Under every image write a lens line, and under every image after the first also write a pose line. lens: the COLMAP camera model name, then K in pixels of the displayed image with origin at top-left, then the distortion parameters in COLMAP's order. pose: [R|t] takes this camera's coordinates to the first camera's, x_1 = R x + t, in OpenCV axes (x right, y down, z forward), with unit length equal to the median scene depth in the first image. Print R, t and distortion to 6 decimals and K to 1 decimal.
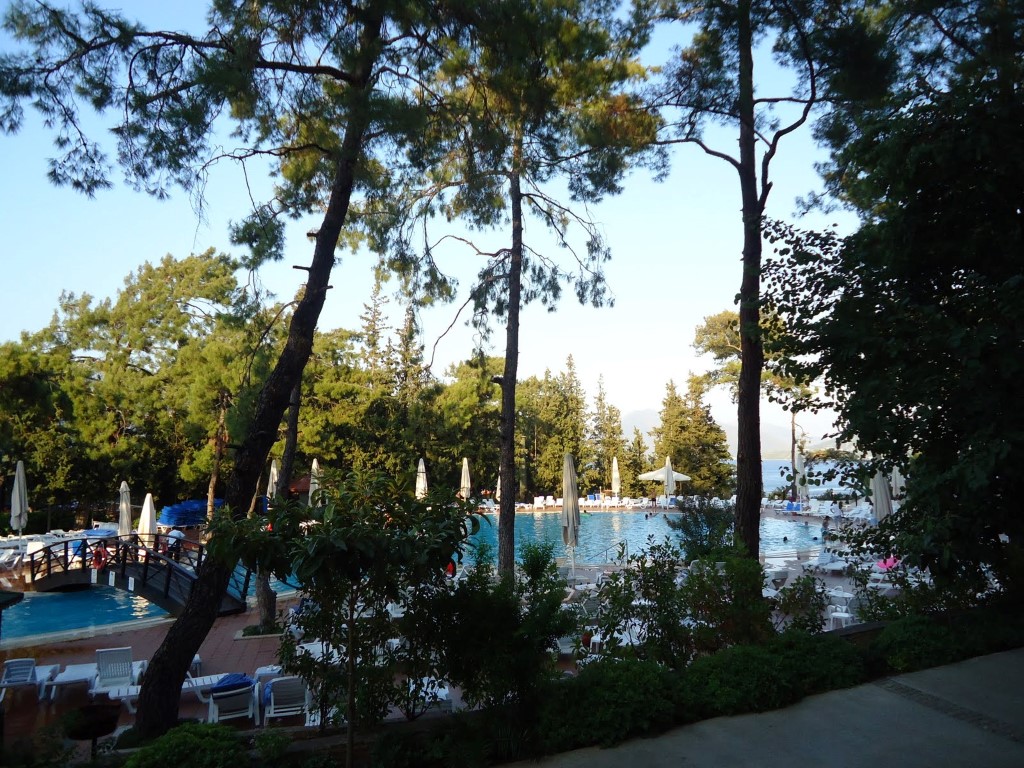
lens RADIAL K [[744.5, 0, 512.0], [0, 744.5, 384.0], [0, 0, 1]] dist [-0.006442, 0.008672]
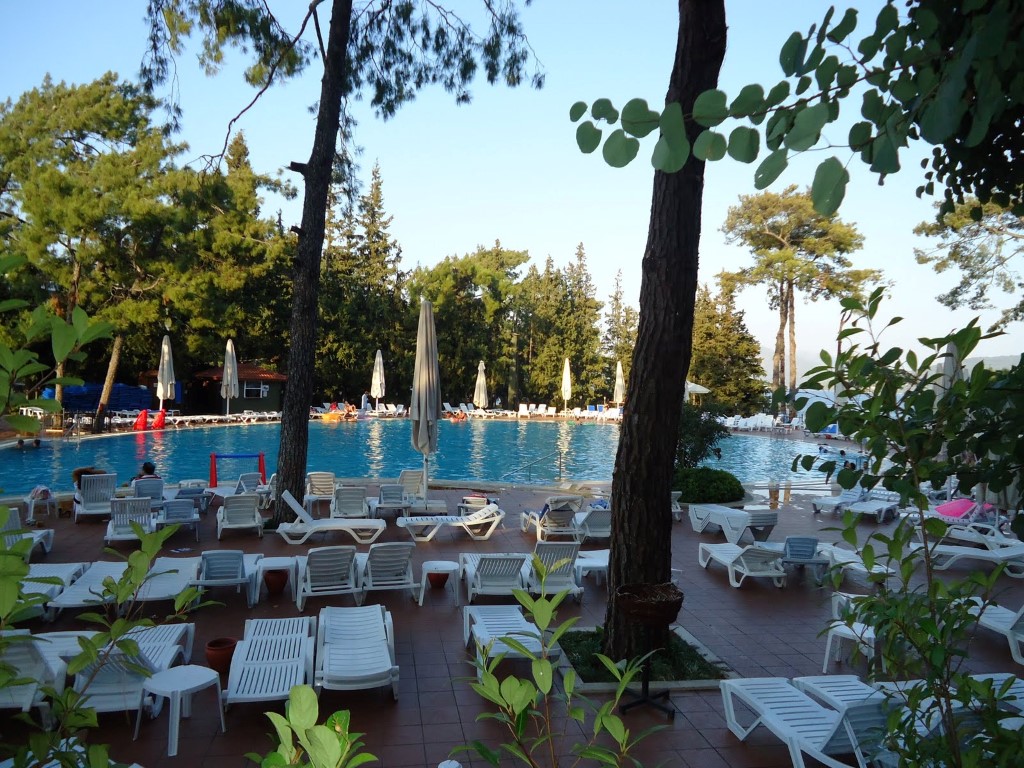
lens RADIAL K [[744.5, 0, 512.0], [0, 744.5, 384.0], [0, 0, 1]] dist [-0.006442, 0.008672]
pose [[0.997010, 0.046302, -0.061863, 0.071952], [-0.039132, 0.992885, 0.112466, 0.033619], [0.066631, -0.109709, 0.991728, 0.153774]]
